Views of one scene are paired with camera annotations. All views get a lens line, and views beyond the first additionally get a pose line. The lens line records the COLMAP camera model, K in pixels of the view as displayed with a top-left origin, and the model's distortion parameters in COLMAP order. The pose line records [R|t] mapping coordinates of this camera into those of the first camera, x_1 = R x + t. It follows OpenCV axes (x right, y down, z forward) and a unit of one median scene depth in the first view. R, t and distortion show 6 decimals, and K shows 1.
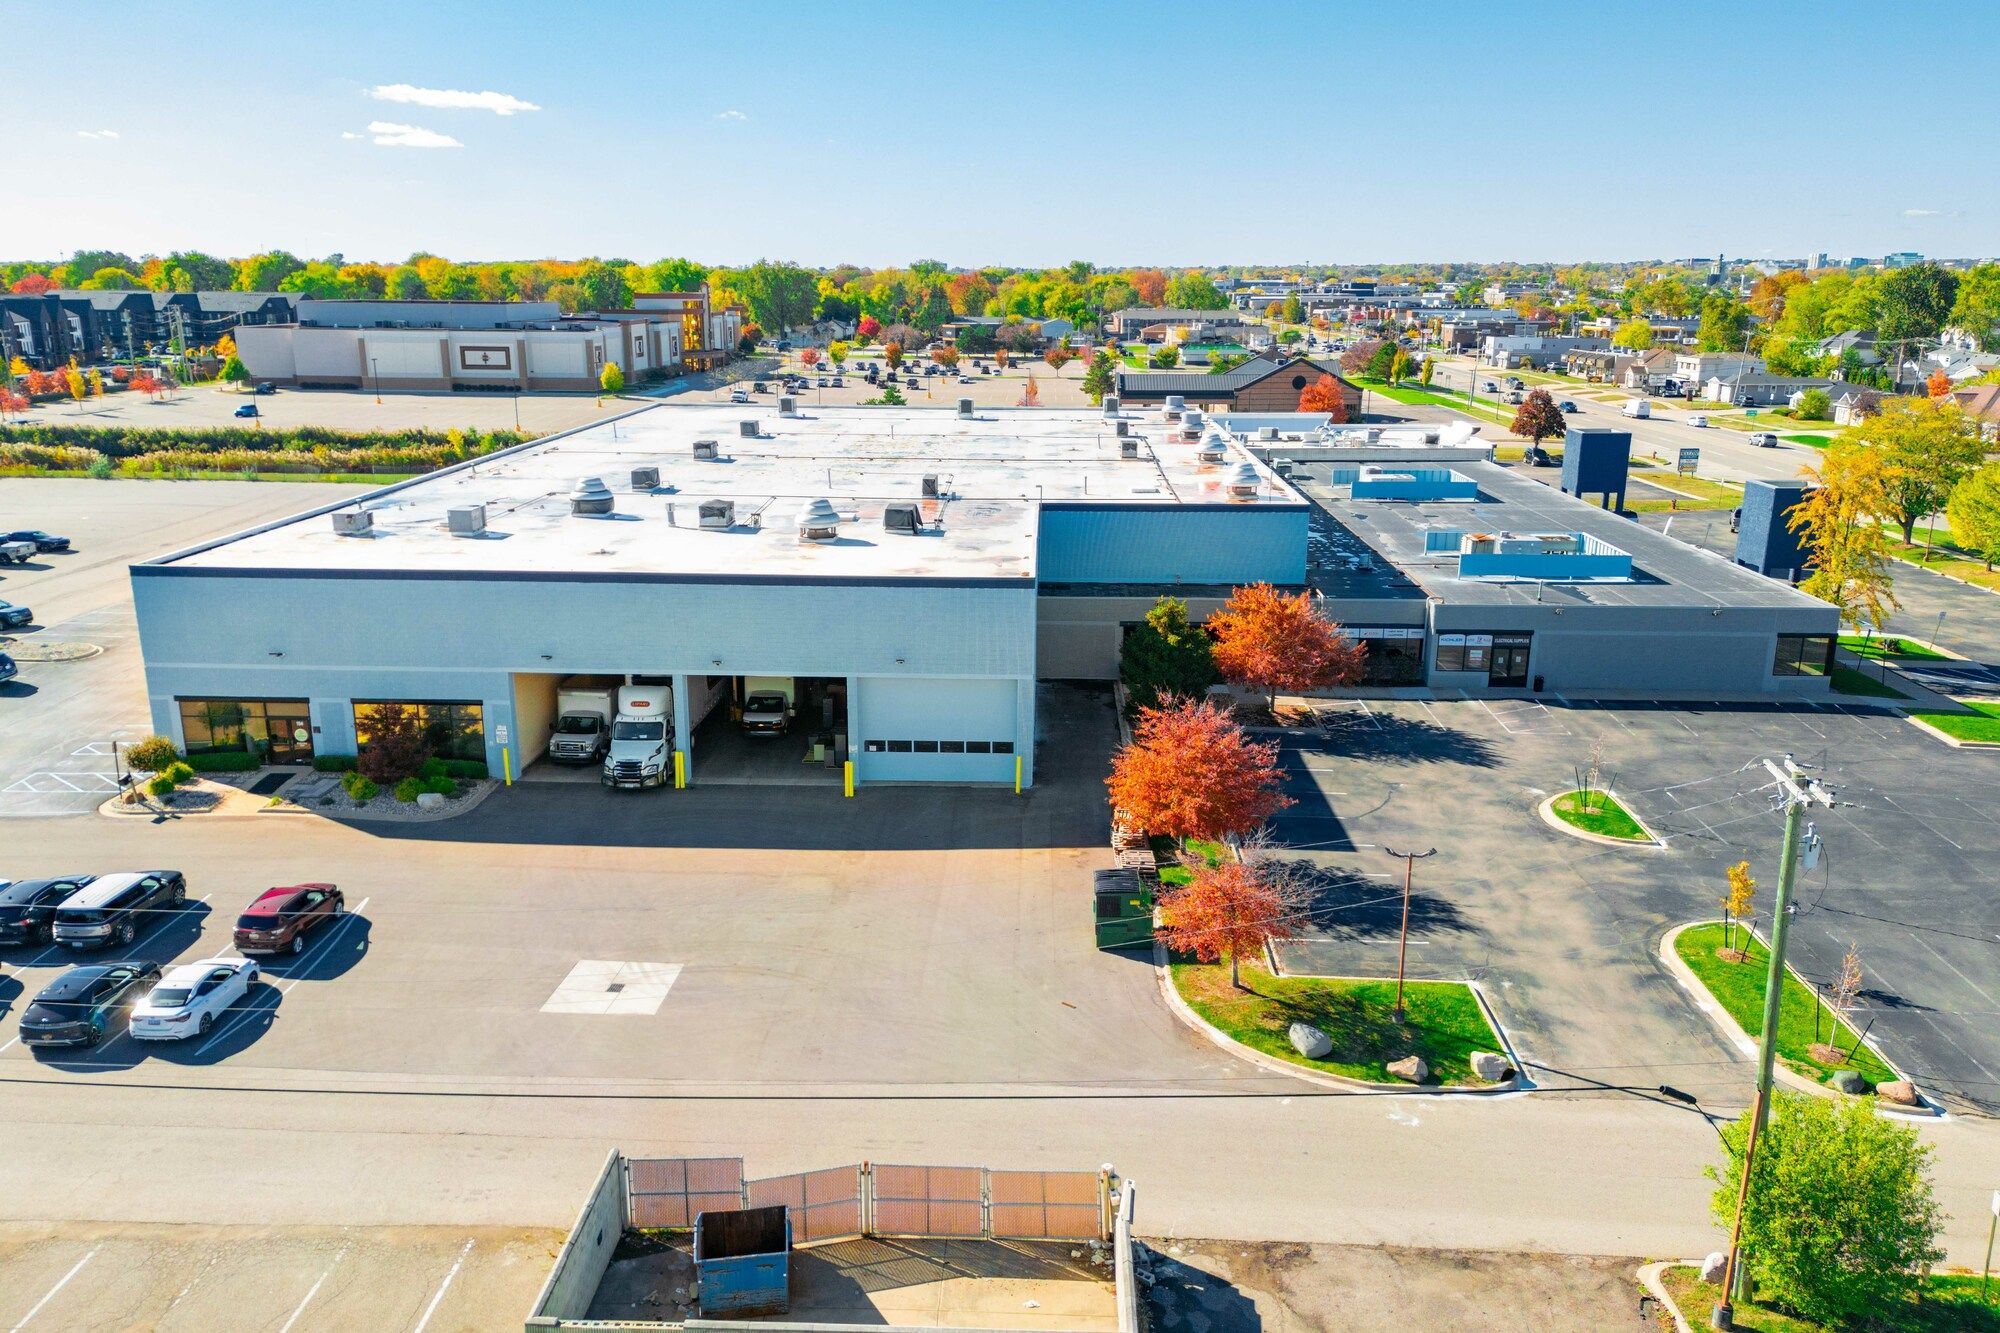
lens RADIAL K [[1383.9, 0, 1000.0], [0, 1383.9, 666.5], [0, 0, 1]] dist [0.020489, 0.001585]
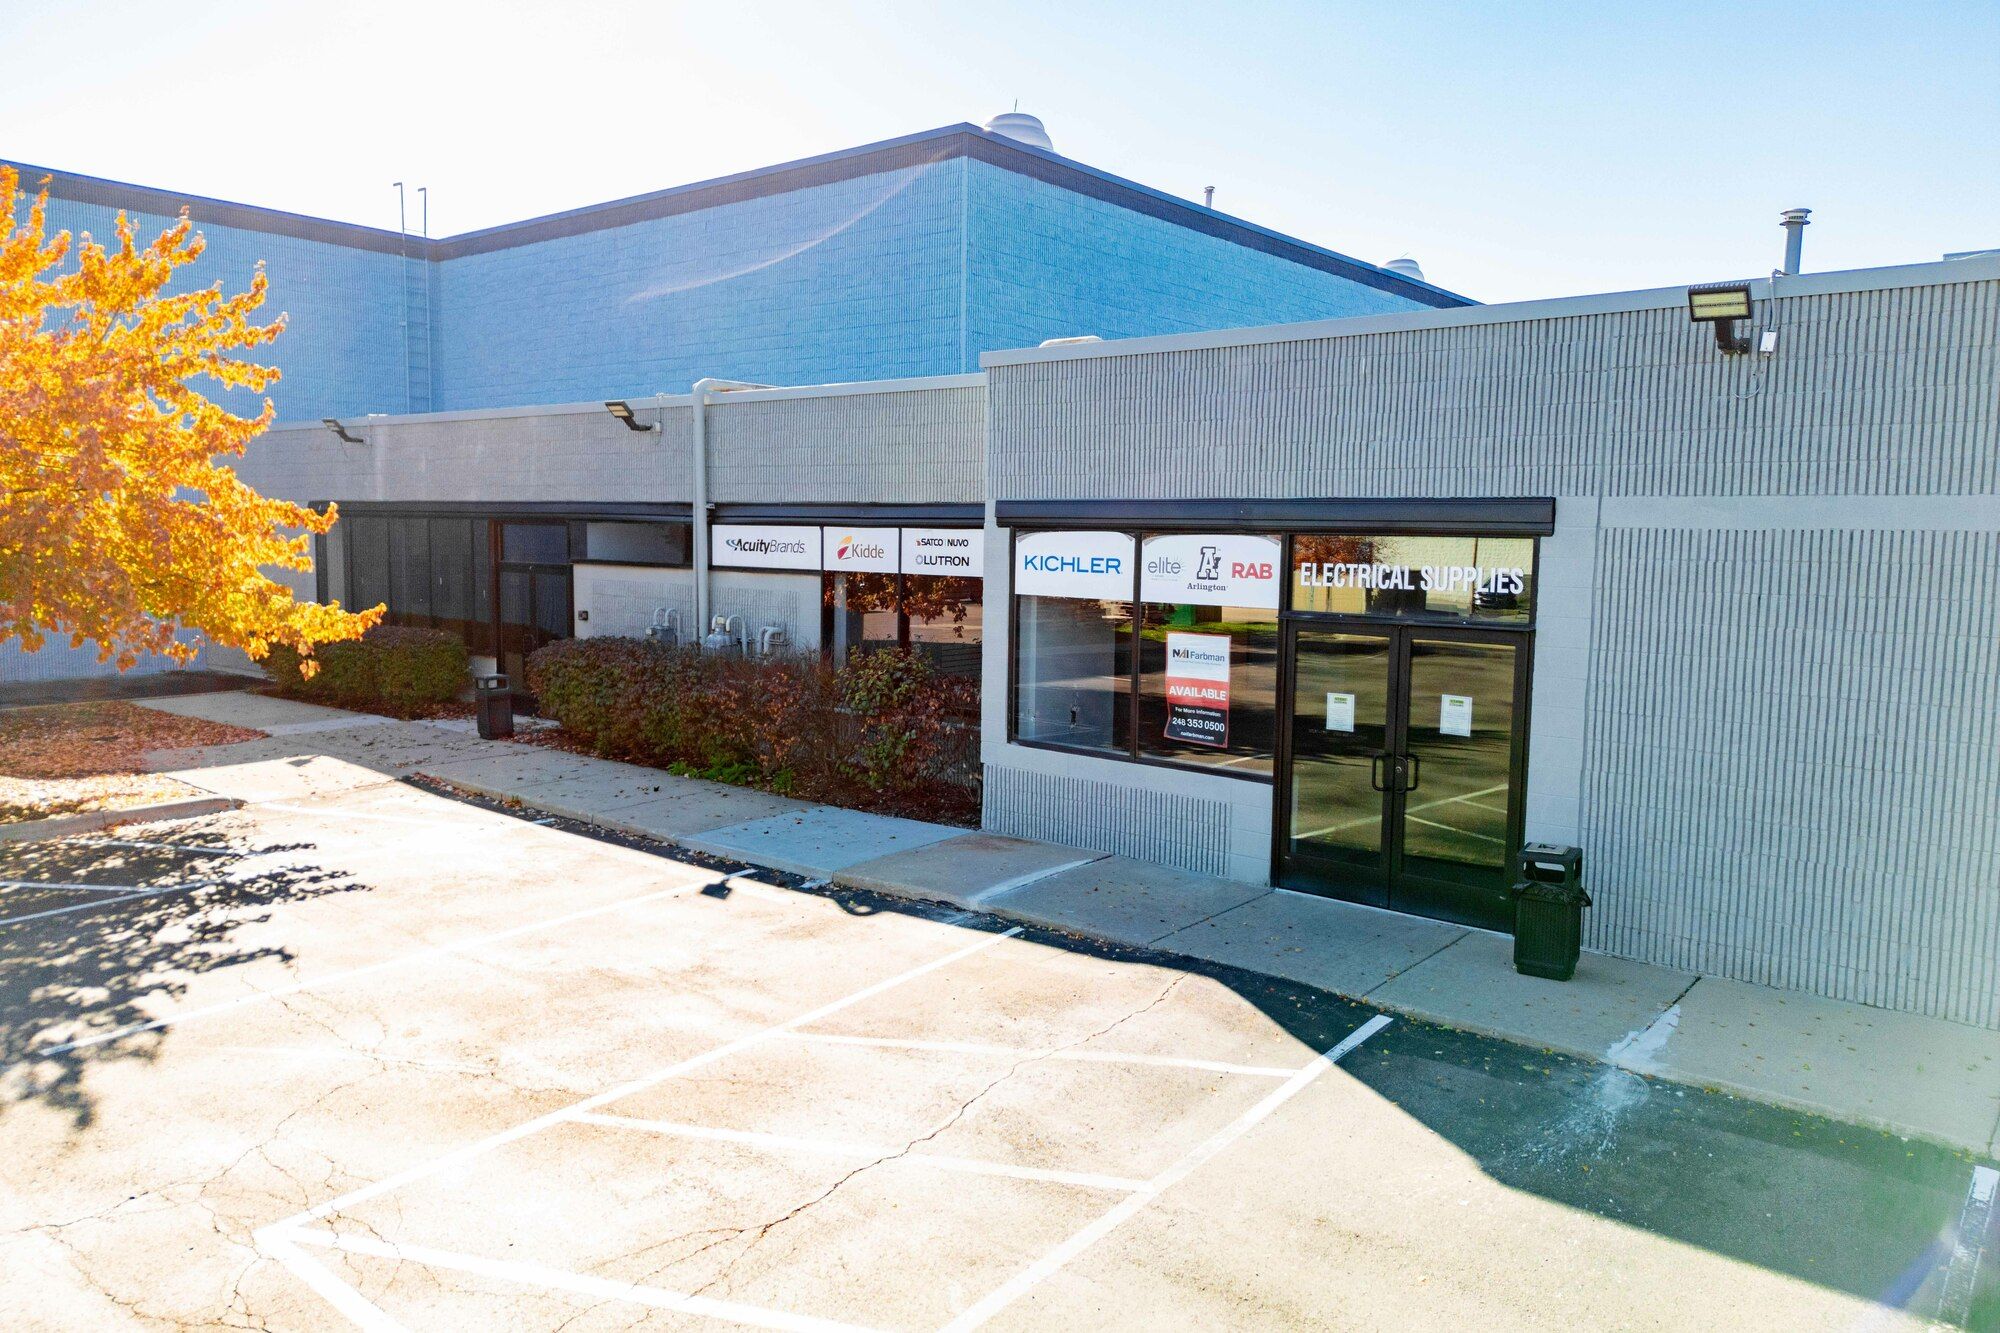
lens RADIAL K [[1383.9, 0, 1000.0], [0, 1383.9, 666.5], [0, 0, 1]] dist [0.020489, 0.001585]
pose [[0.797222, 0.066595, -0.600002, 0.463794], [-0.159751, 0.981738, -0.103297, 0.013203], [0.582166, 0.178201, 0.793301, 0.948919]]
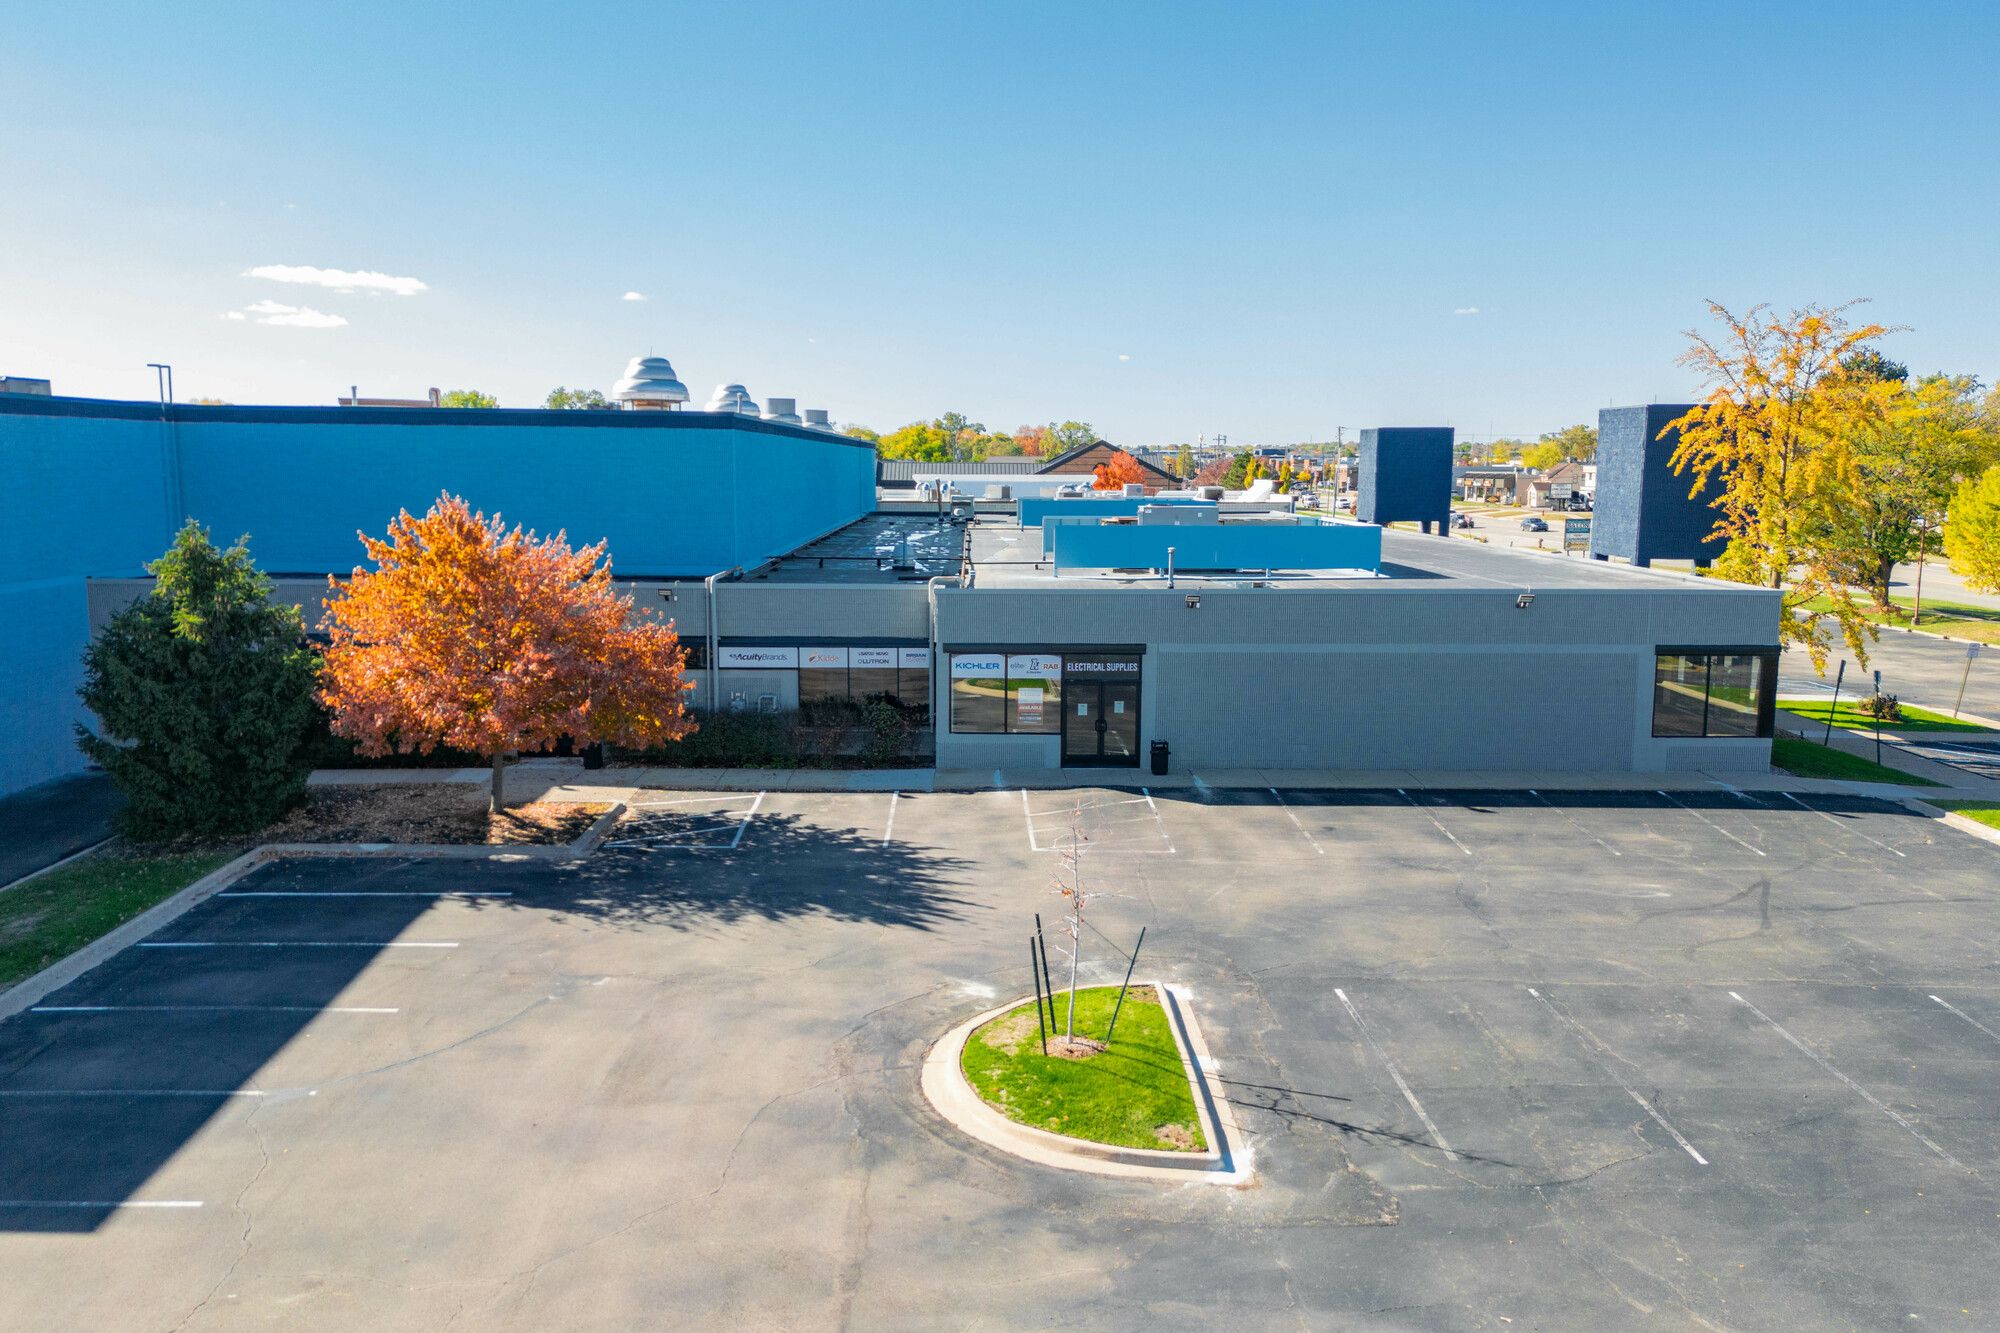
lens RADIAL K [[1480.6, 0, 1000.0], [0, 1480.6, 666.5], [0, 0, 1]] dist [0.103353, -0.125461]
pose [[0.998555, -0.003698, 0.053603, 0.337644], [0.010937, 0.990732, -0.135389, 0.053763], [-0.052605, 0.135780, 0.989341, 0.554846]]
